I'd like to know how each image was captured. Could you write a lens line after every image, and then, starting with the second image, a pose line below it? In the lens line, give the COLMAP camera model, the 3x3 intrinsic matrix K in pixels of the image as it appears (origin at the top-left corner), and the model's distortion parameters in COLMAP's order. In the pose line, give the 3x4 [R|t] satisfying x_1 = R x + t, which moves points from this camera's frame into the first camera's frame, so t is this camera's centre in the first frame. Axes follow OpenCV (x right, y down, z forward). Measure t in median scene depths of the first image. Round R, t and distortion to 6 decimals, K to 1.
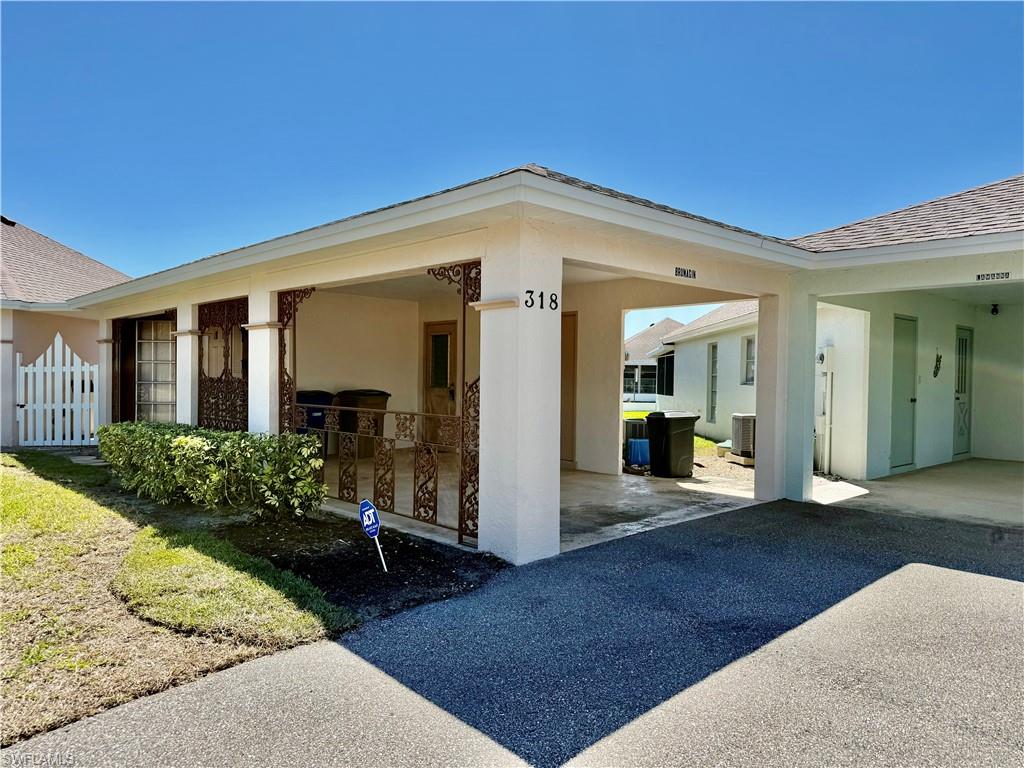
lens RADIAL K [[711.7, 0, 512.0], [0, 711.7, 384.0], [0, 0, 1]] dist [0.122257, -0.158648]
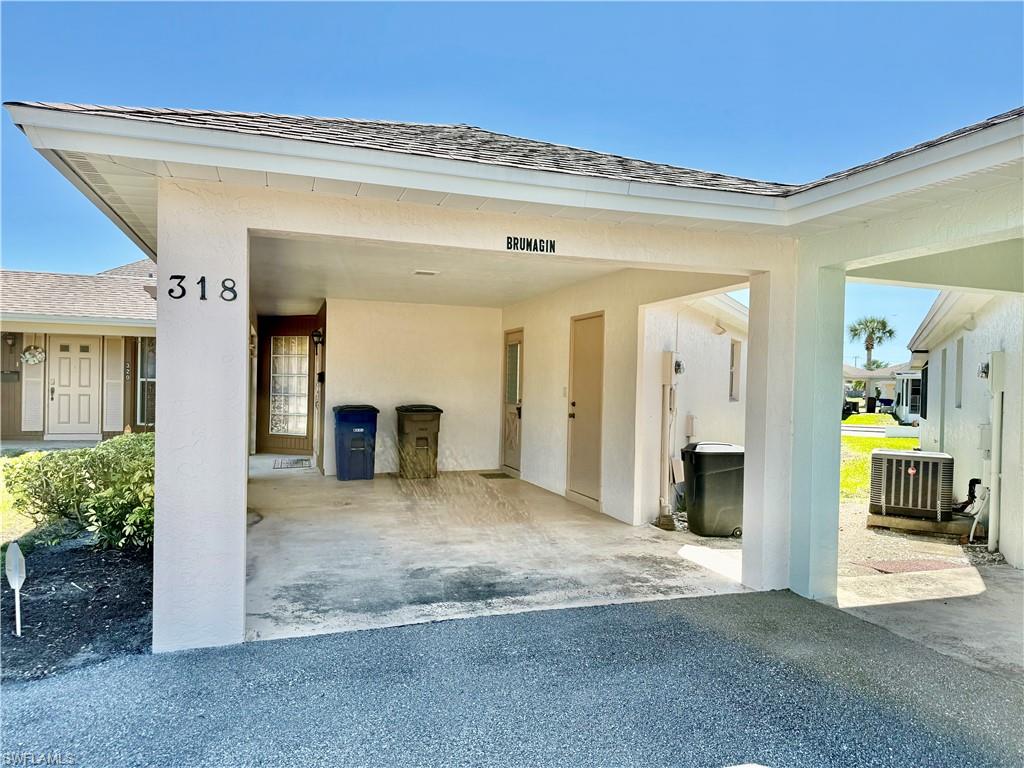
lens RADIAL K [[711.7, 0, 512.0], [0, 711.7, 384.0], [0, 0, 1]] dist [0.122257, -0.158648]
pose [[0.905483, 0.007276, -0.424321, 0.515408], [-0.015209, 0.999767, -0.015312, -0.011309], [0.424110, 0.020319, 0.905383, 0.379810]]
